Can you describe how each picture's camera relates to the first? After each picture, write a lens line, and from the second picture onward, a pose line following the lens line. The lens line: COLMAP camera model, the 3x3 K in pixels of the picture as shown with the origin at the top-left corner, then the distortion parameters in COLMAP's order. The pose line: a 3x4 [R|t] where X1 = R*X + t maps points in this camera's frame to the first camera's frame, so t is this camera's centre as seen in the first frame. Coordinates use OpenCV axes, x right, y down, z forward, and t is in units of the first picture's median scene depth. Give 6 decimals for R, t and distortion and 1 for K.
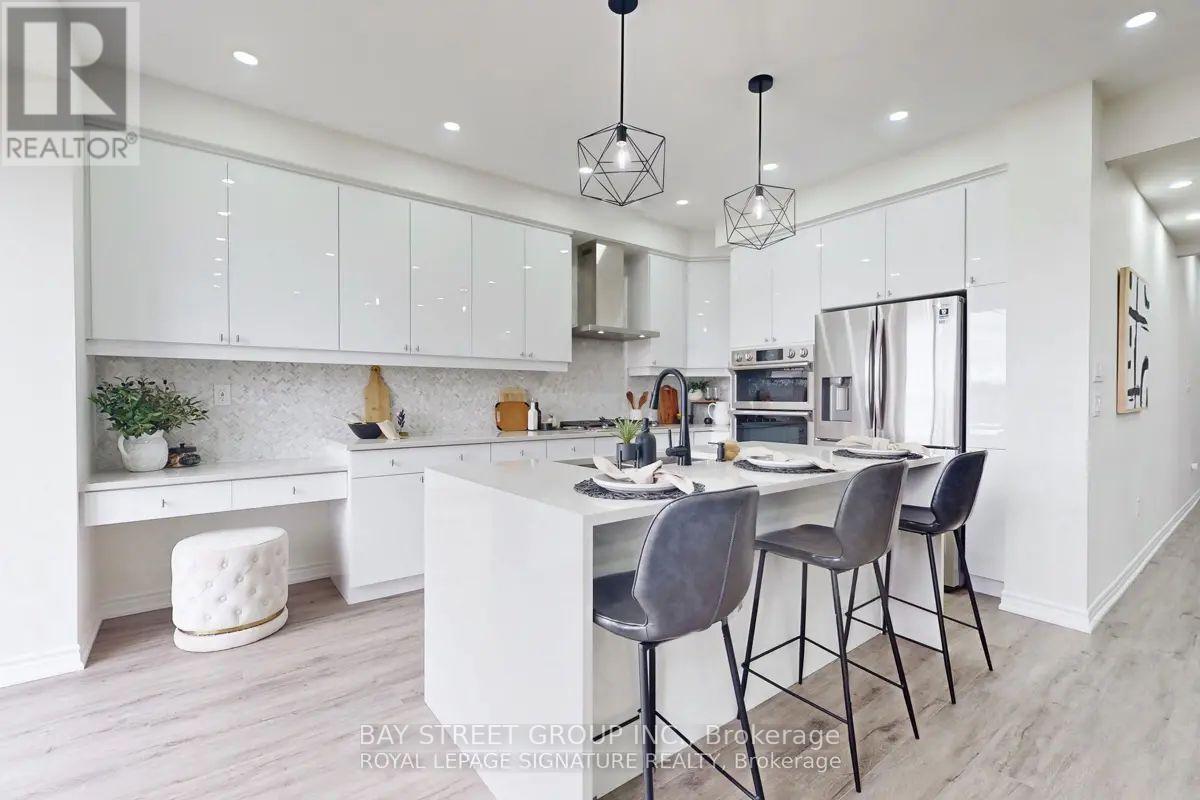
lens RADIAL K [[514.3, 0, 606.8], [0, 514.3, 398.6], [0, 0, 1]] dist [0.001926, -0.002448]
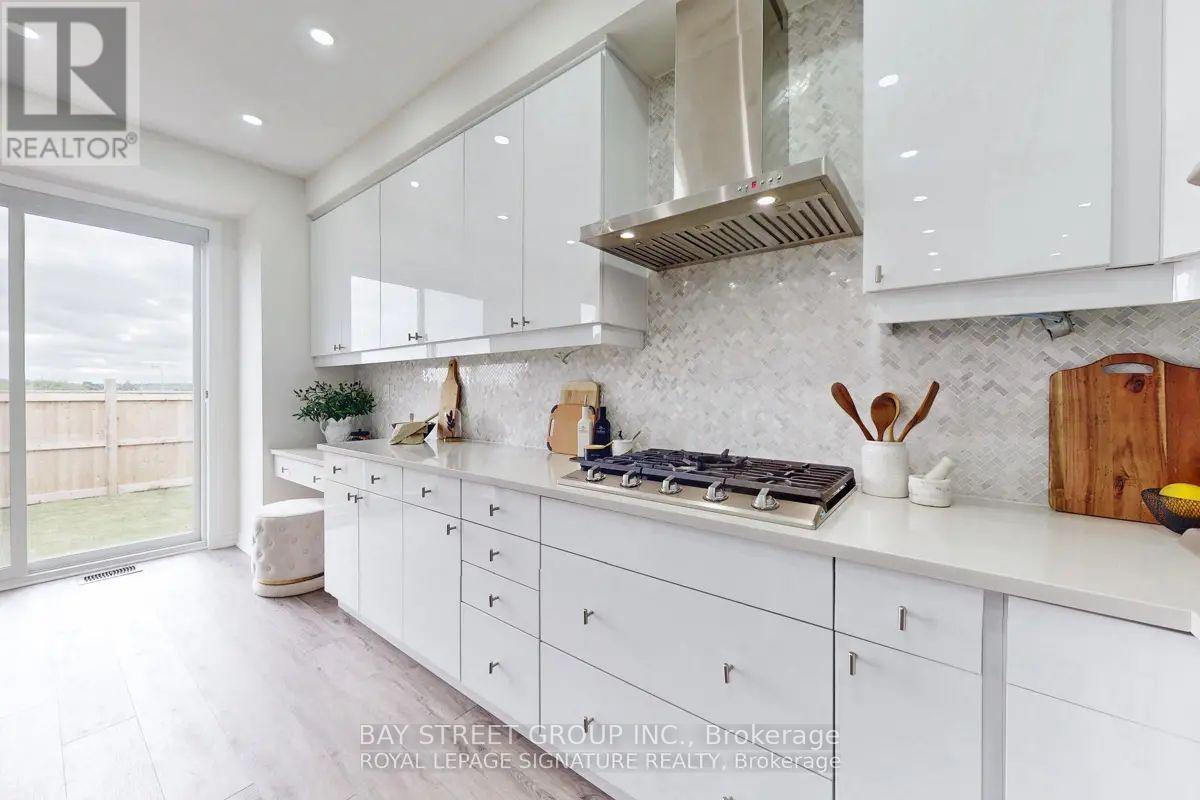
lens RADIAL K [[447.4, 0, 596.5], [0, 447.4, 393.5], [0, 0, 1]] dist [-0.006145, 0.000973]
pose [[0.254174, 0.008846, -0.967118, 0.335650], [-0.001837, 0.999961, 0.008664, -0.011199], [0.967157, -0.000426, 0.254180, 0.943763]]
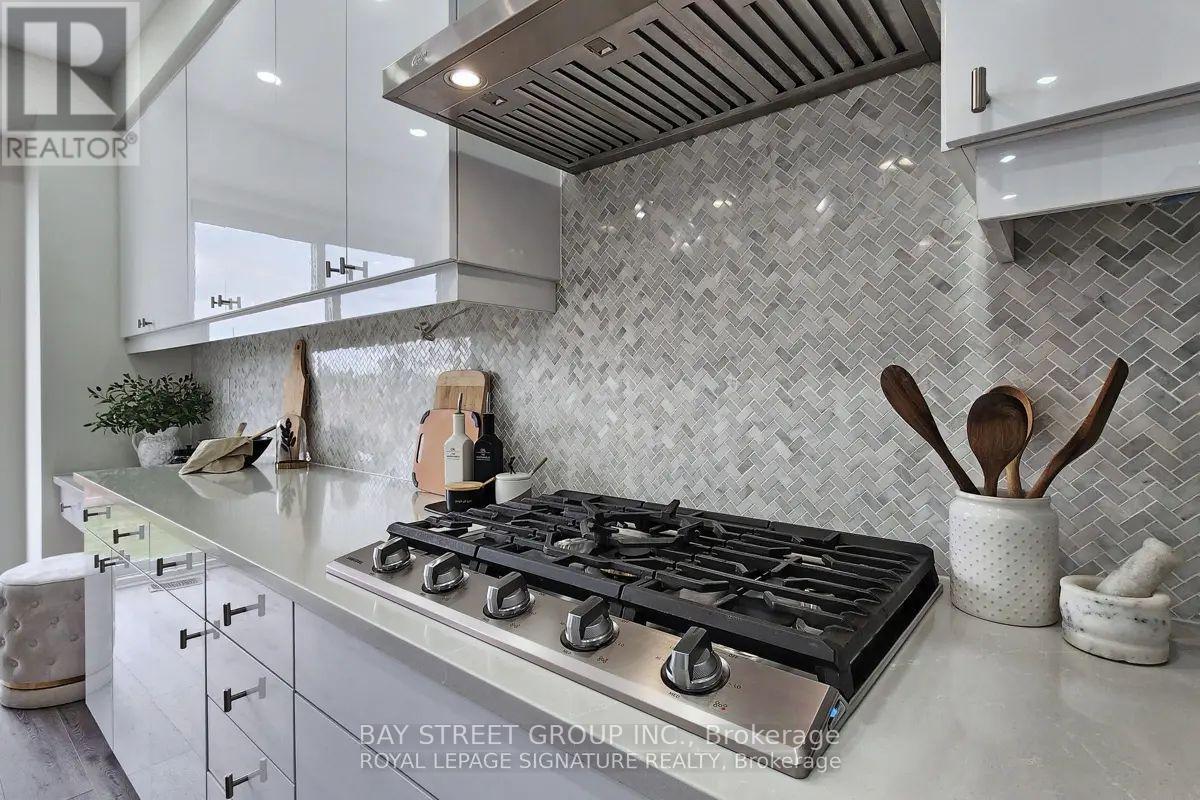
lens RADIAL K [[583.0, 0, 573.3], [0, 583.0, 381.1], [0, 0, 1]] dist [-0.002341, -0.003678]
pose [[0.205141, -0.007225, -0.978706, 0.232003], [0.005057, 0.999967, -0.006322, -0.010551], [0.978719, -0.003652, 0.205171, 1.054324]]
